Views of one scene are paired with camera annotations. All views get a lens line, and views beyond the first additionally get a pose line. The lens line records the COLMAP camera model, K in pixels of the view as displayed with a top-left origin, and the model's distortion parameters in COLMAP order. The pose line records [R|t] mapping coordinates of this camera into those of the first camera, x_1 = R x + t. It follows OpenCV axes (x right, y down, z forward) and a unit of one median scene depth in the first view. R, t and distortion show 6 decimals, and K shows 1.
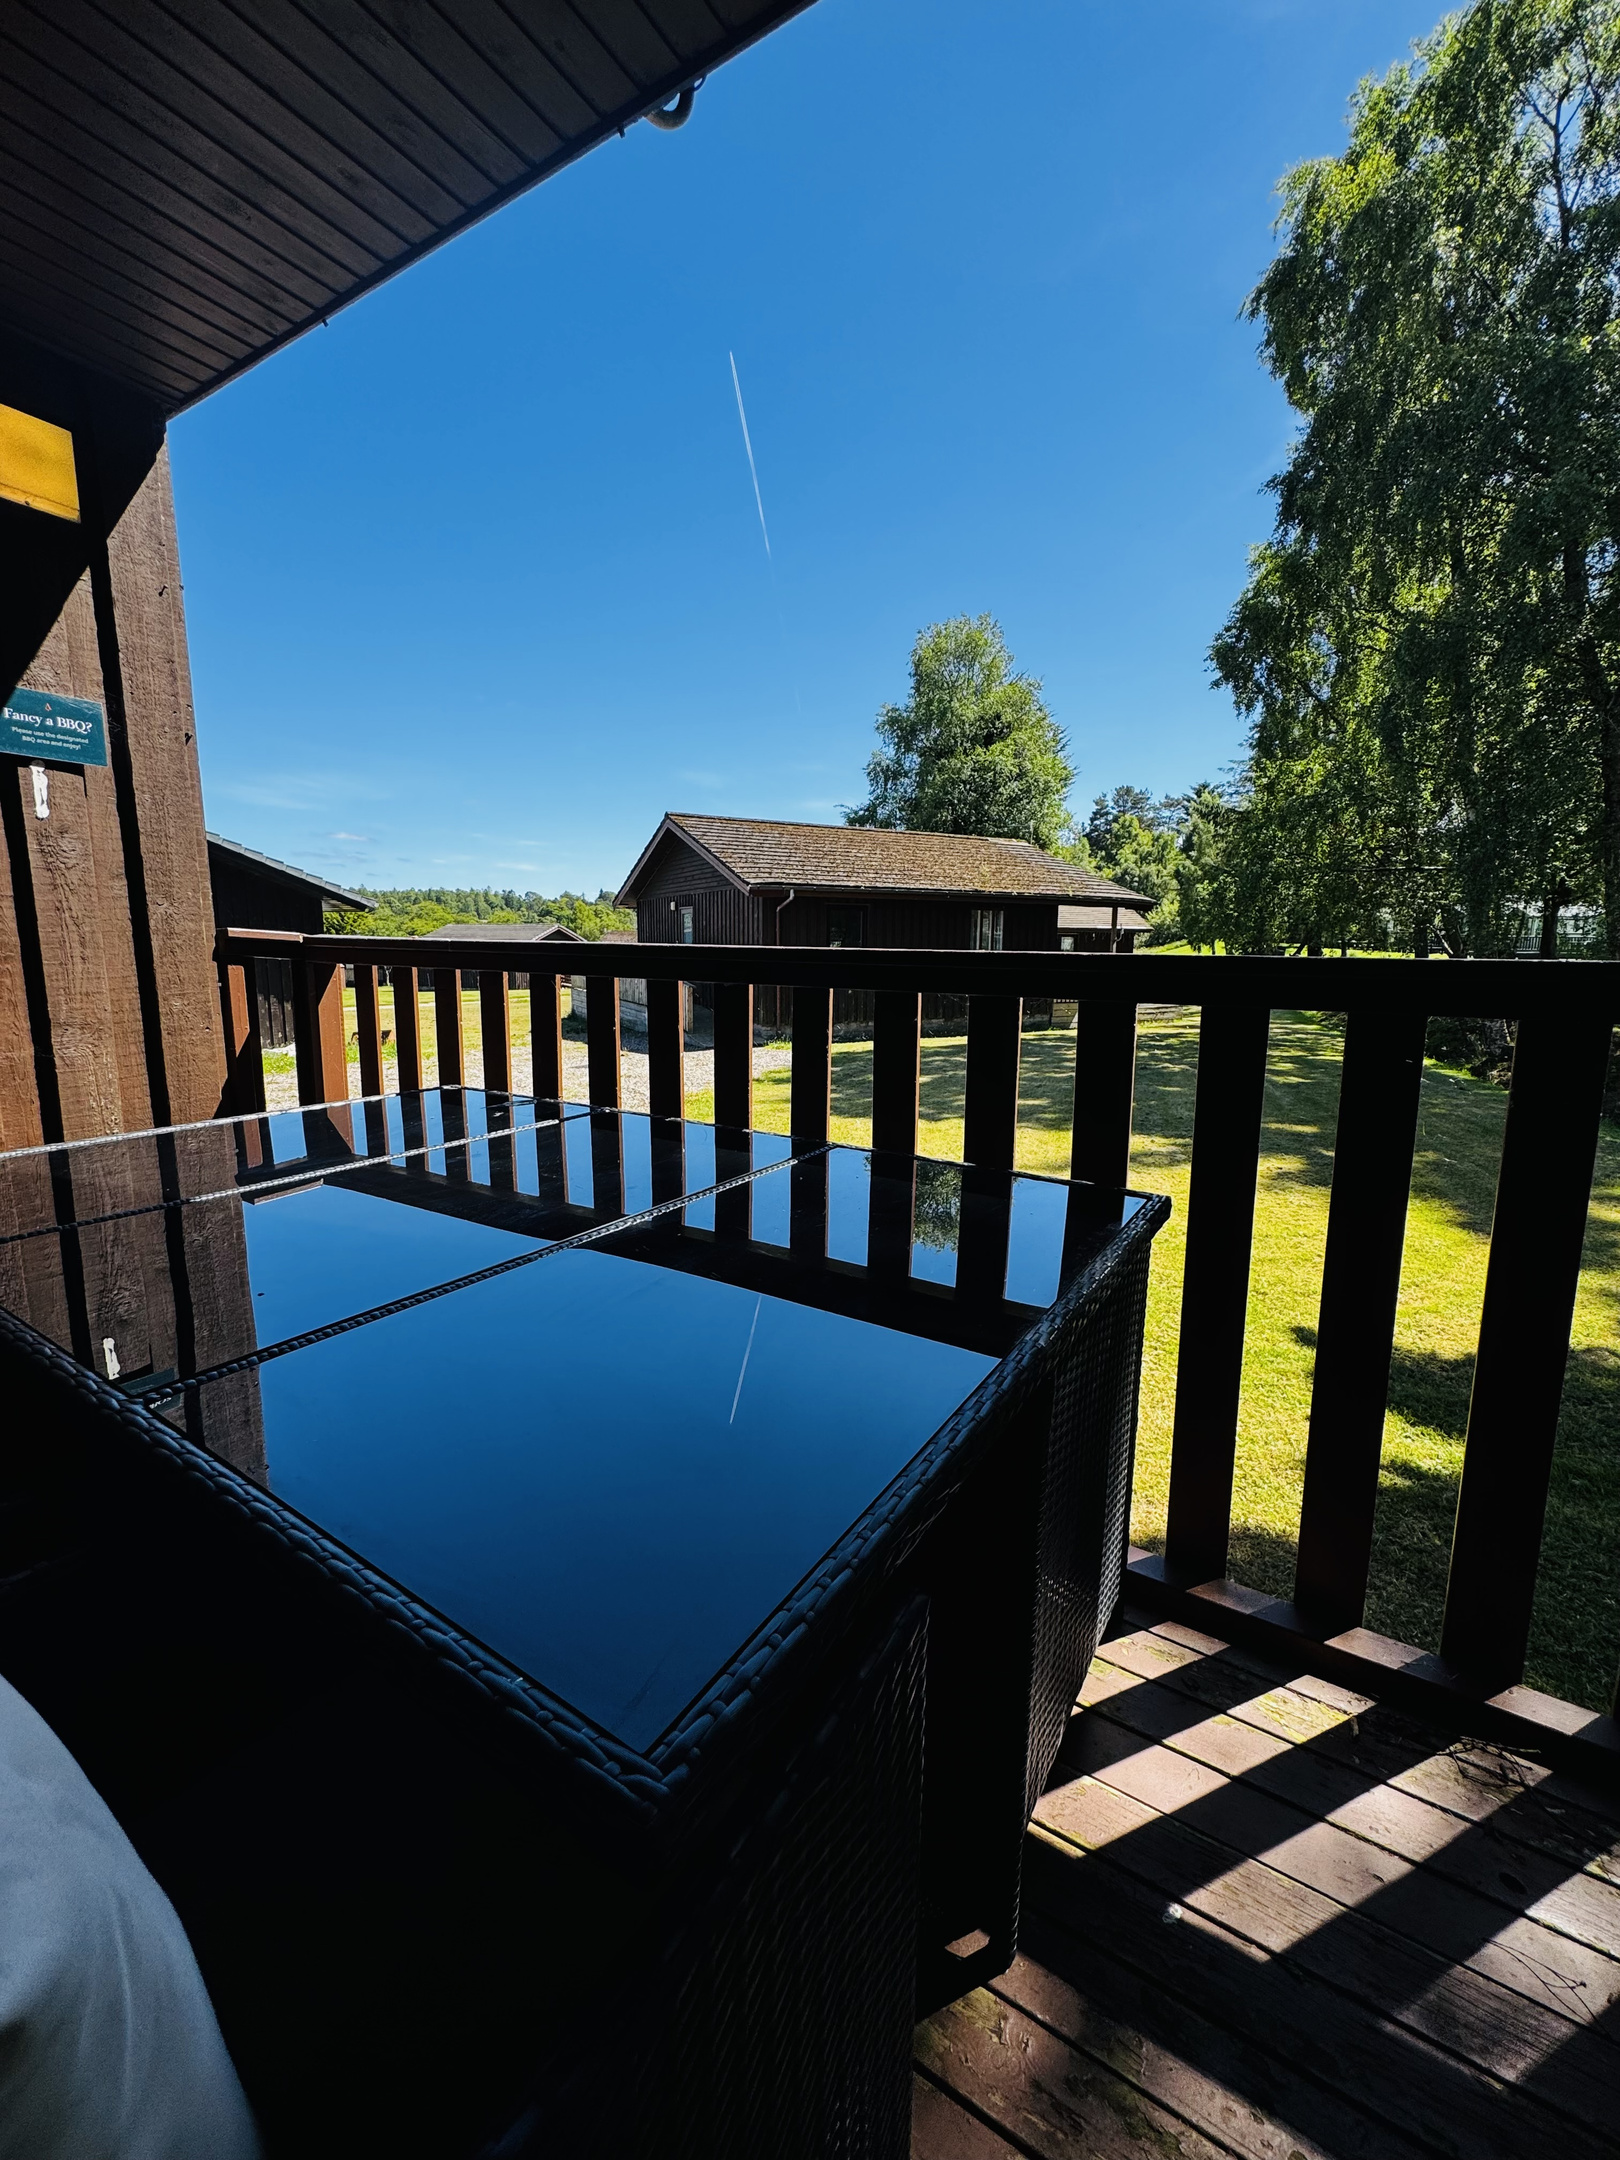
lens RADIAL K [[861.4, 0, 803.8], [0, 861.4, 1083.7], [0, 0, 1]] dist [-0.005511, 0.001595]
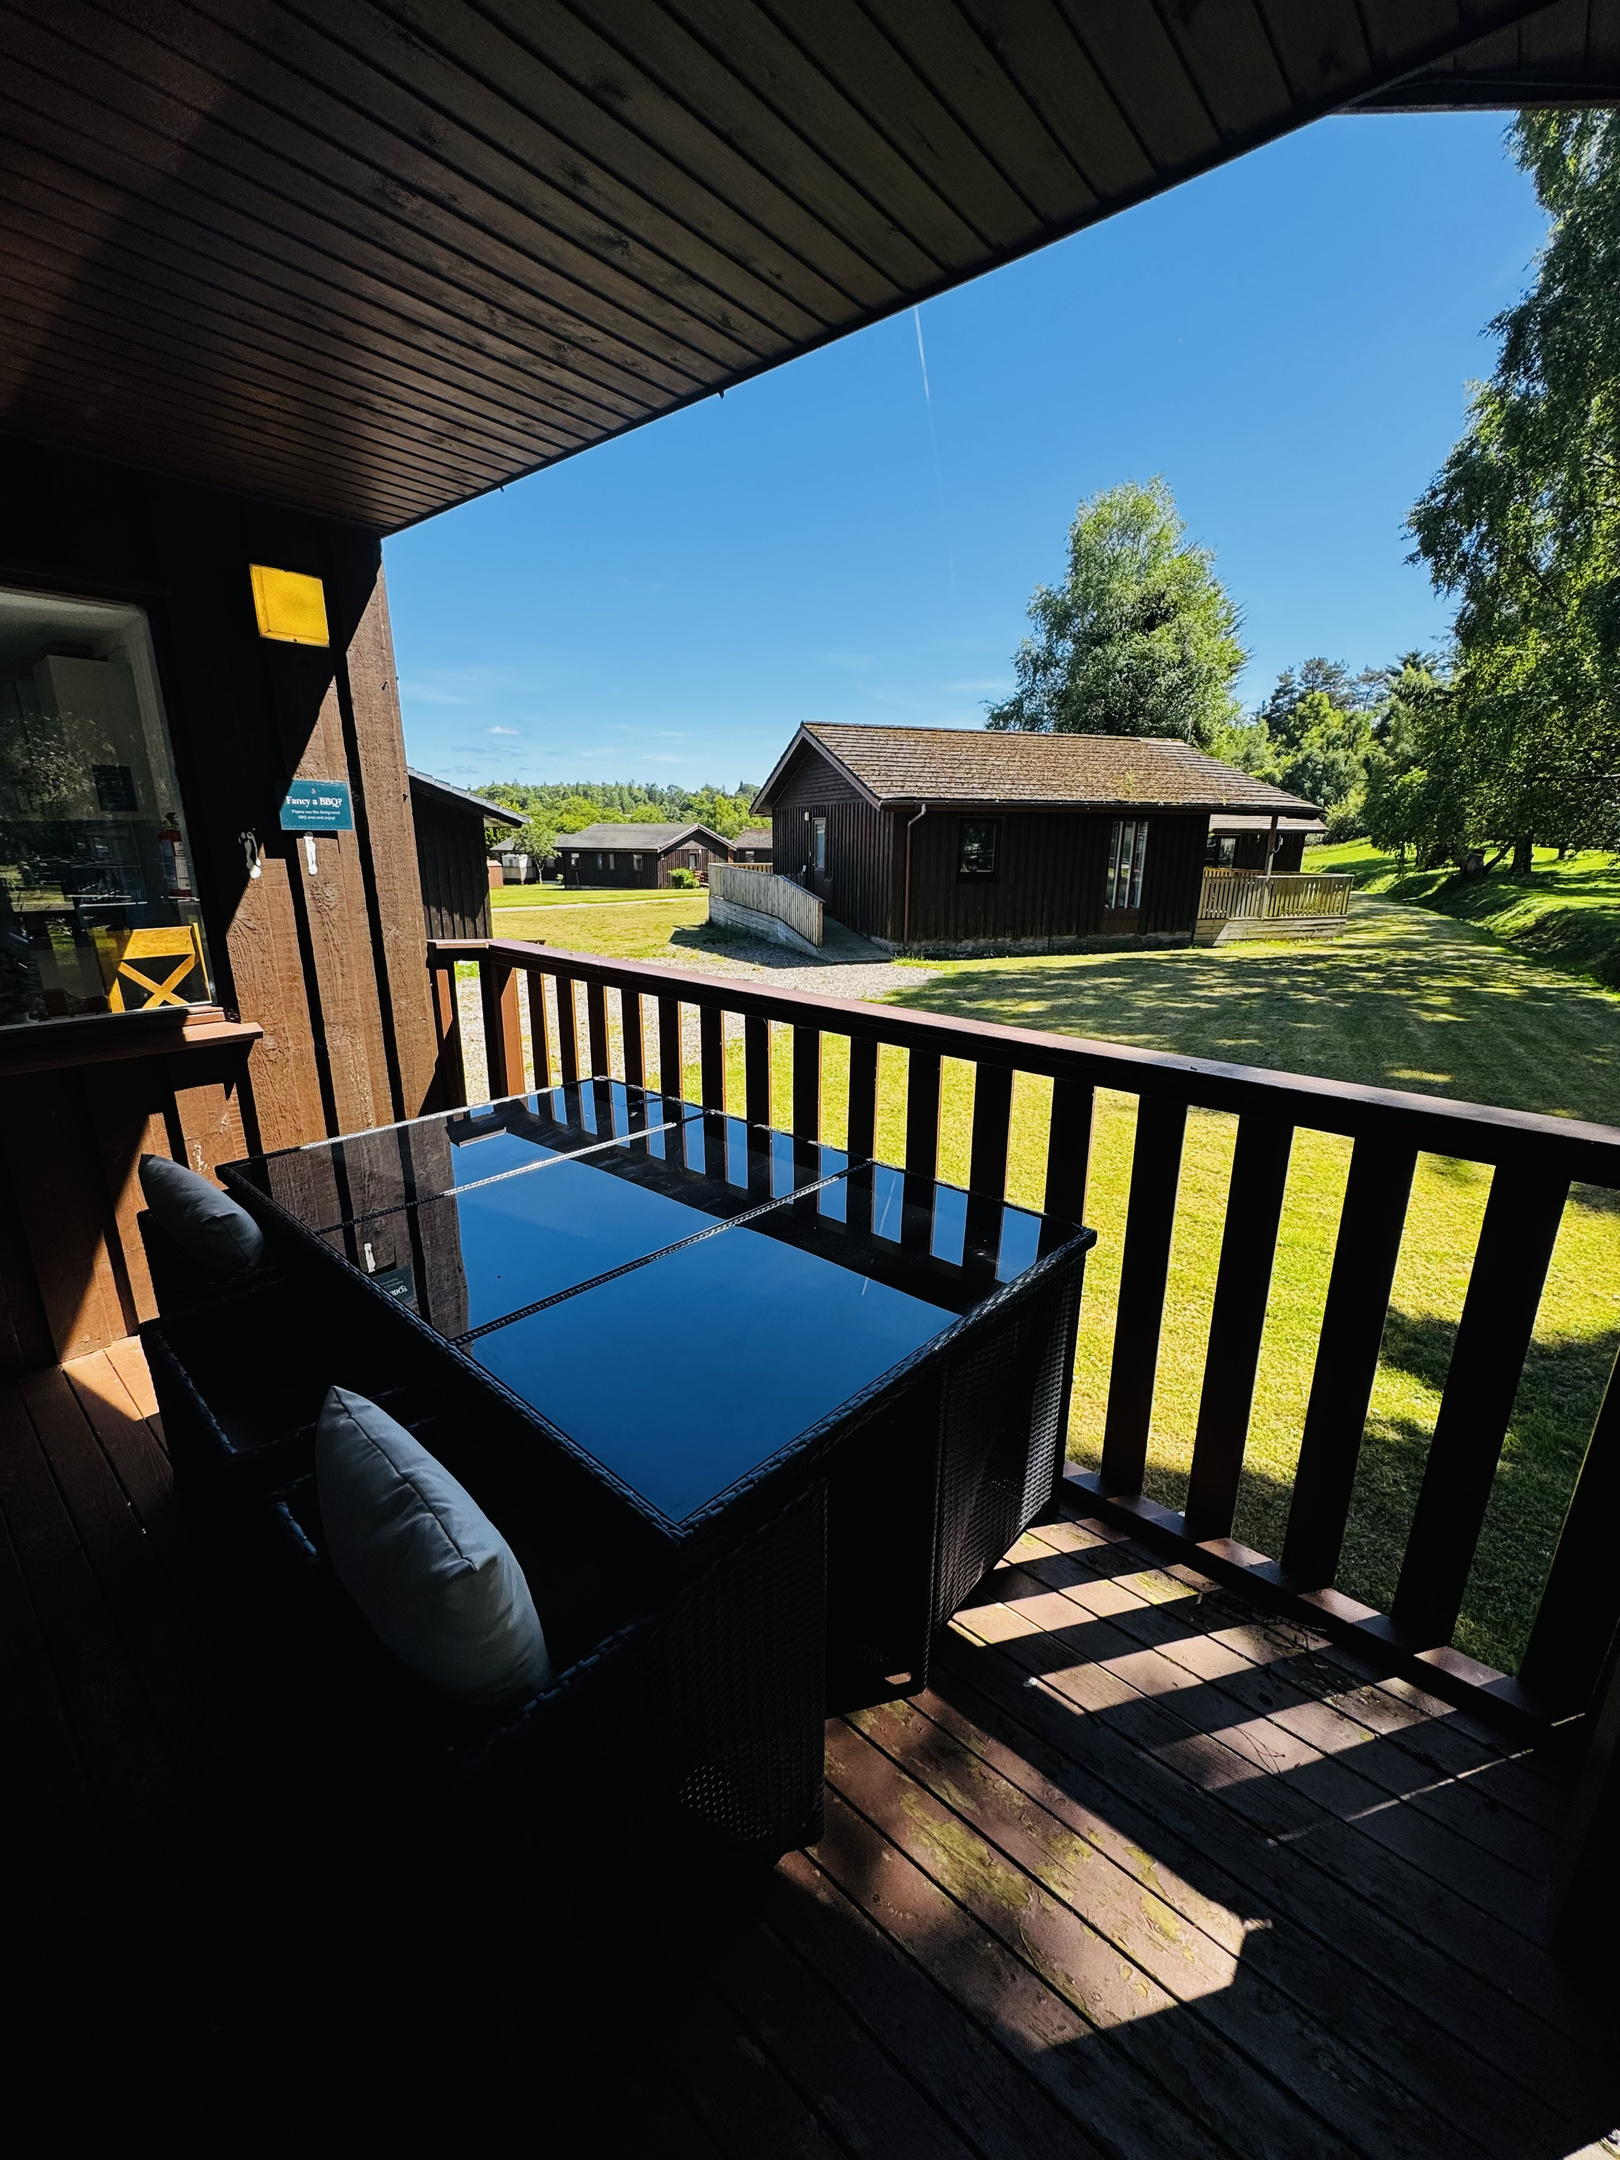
lens RADIAL K [[861.4, 0, 799.4], [0, 861.4, 1081.5], [0, 0, 1]] dist [-0.005511, 0.001595]
pose [[0.986707, 0.037799, -0.158054, 0.076149], [-0.019151, 0.992843, 0.117885, -0.120698], [0.161379, -0.113291, 0.980368, -0.188115]]
